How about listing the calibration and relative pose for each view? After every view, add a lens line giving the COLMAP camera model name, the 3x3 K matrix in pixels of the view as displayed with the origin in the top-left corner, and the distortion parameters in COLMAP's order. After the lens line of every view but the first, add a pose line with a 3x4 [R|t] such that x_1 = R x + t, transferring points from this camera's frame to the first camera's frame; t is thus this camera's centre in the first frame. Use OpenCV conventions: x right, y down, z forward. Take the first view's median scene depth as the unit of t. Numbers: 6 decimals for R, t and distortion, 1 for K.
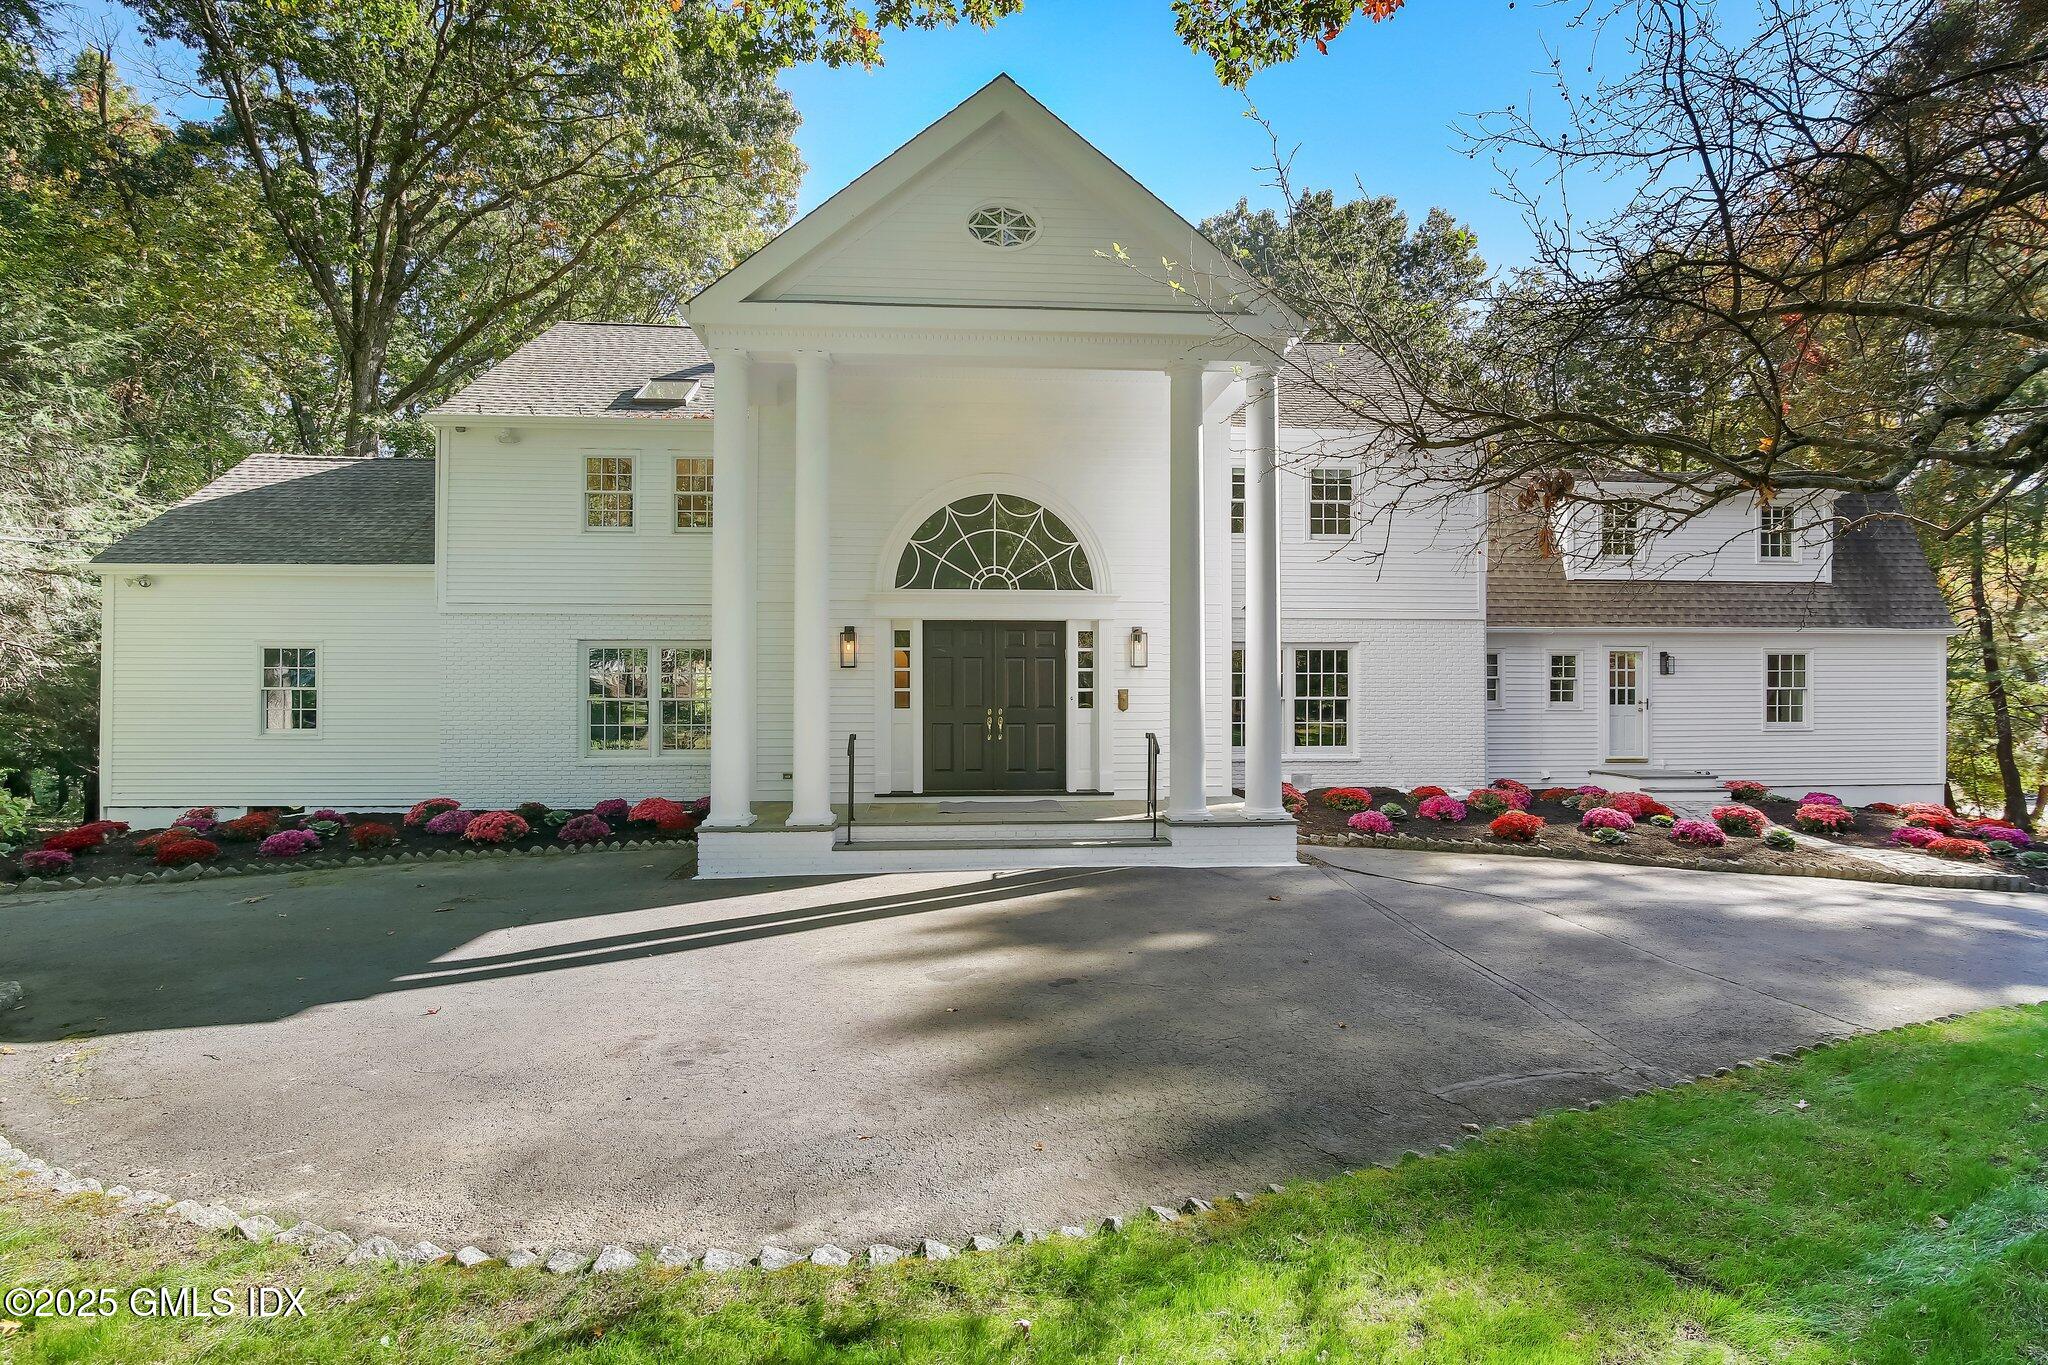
lens RADIAL K [[948.6, 0, 1021.7], [0, 948.6, 685.1], [0, 0, 1]] dist [-0.019602, 0.001759]
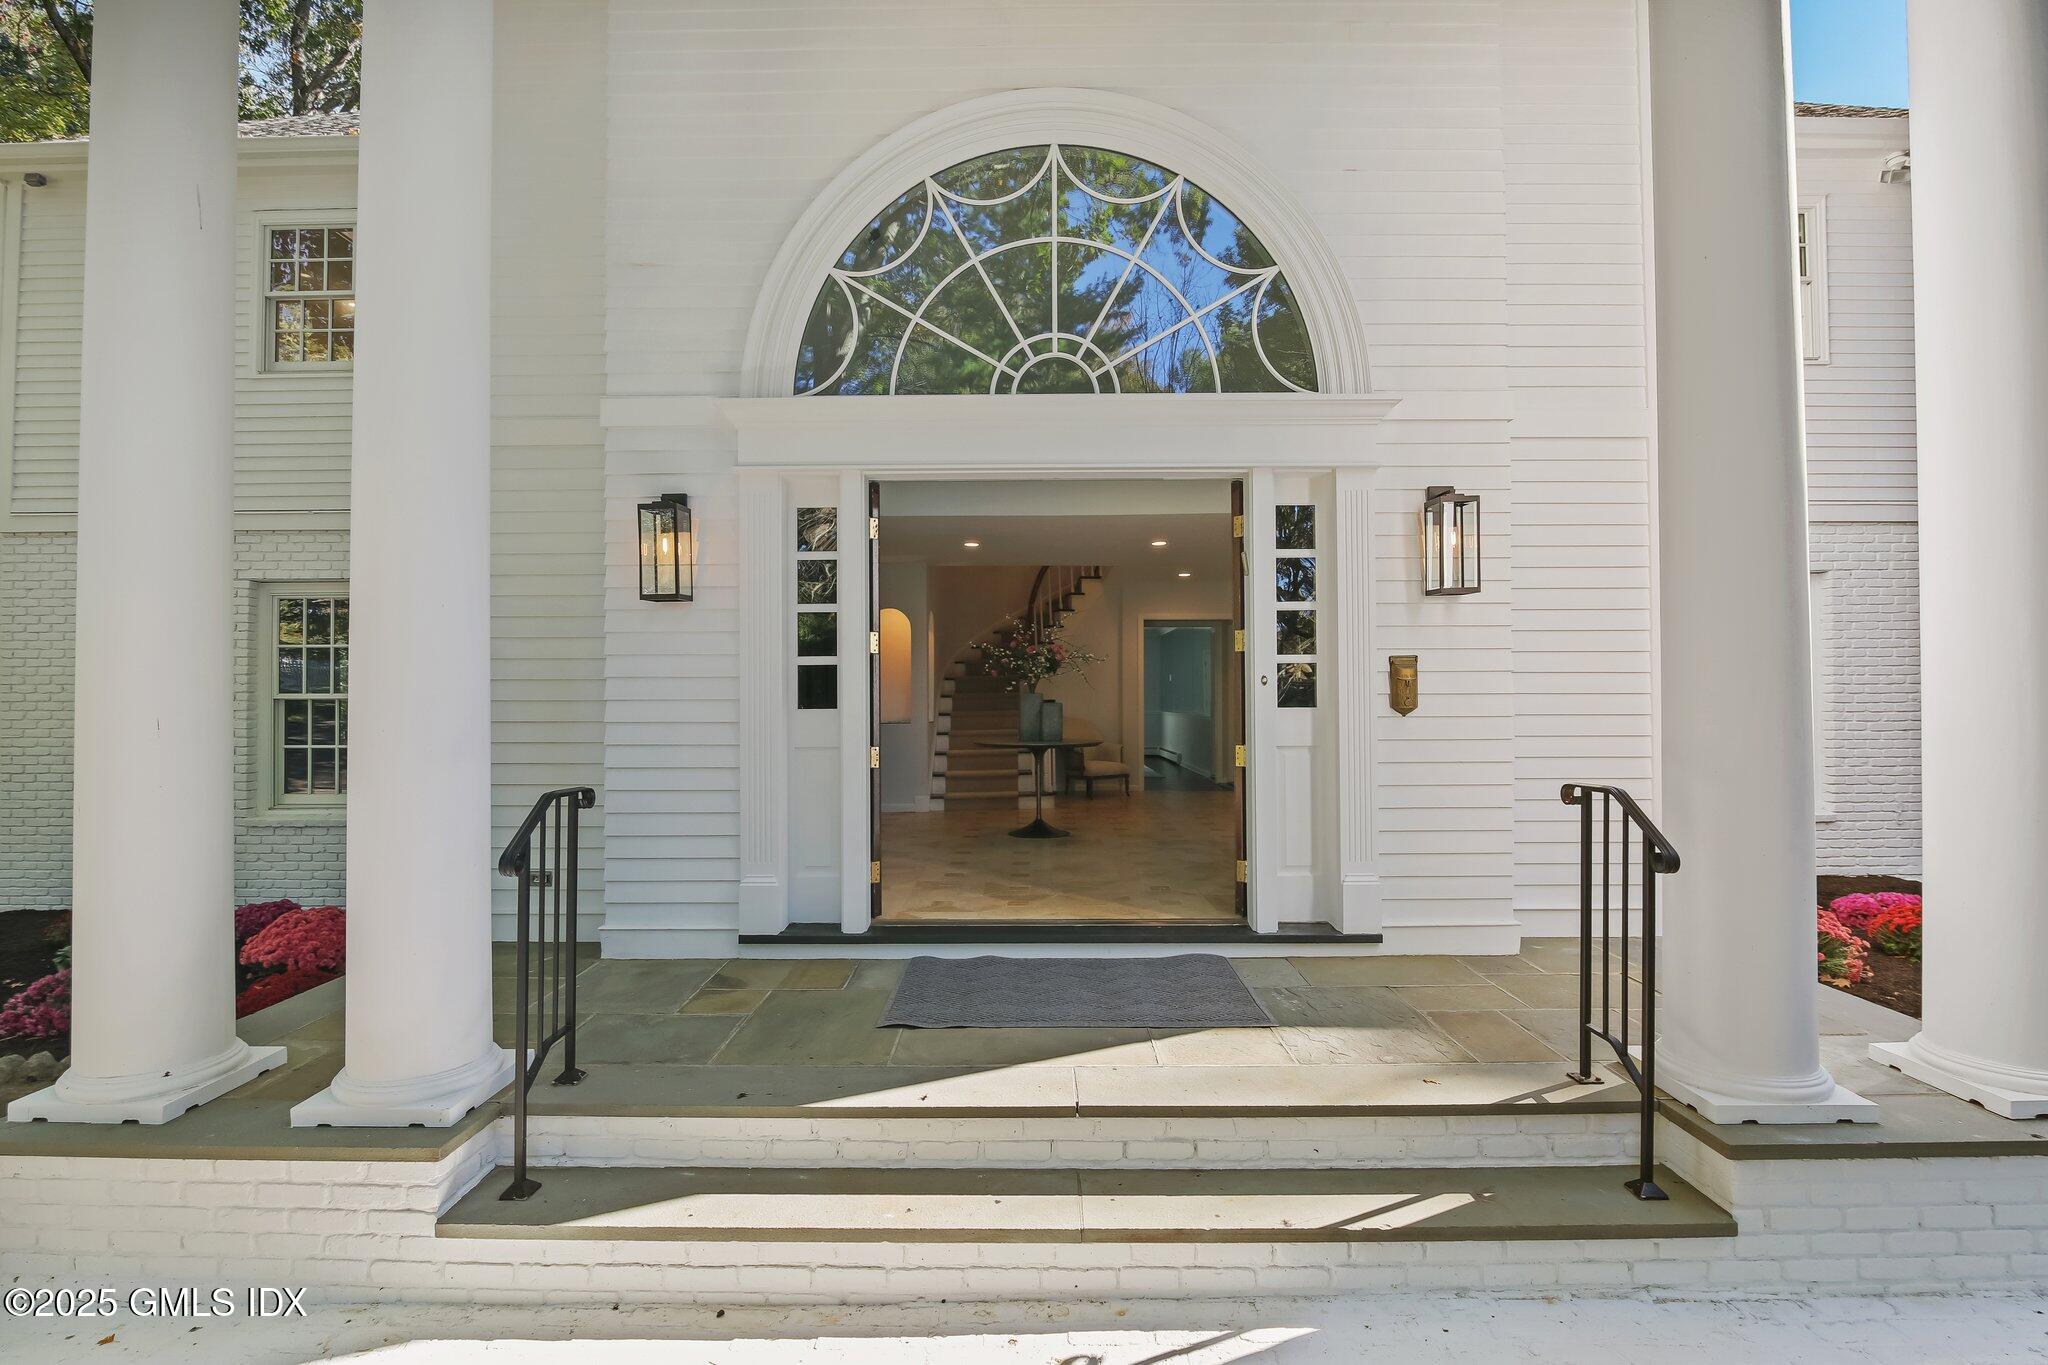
lens RADIAL K [[948.6, 0, 1016.0], [0, 948.6, 687.3], [0, 0, 1]] dist [-0.019602, 0.001759]
pose [[0.994747, -0.007144, -0.102111, -0.006162], [0.006654, 0.999965, -0.005135, 0.018149], [0.102144, 0.004429, 0.994760, 0.619480]]
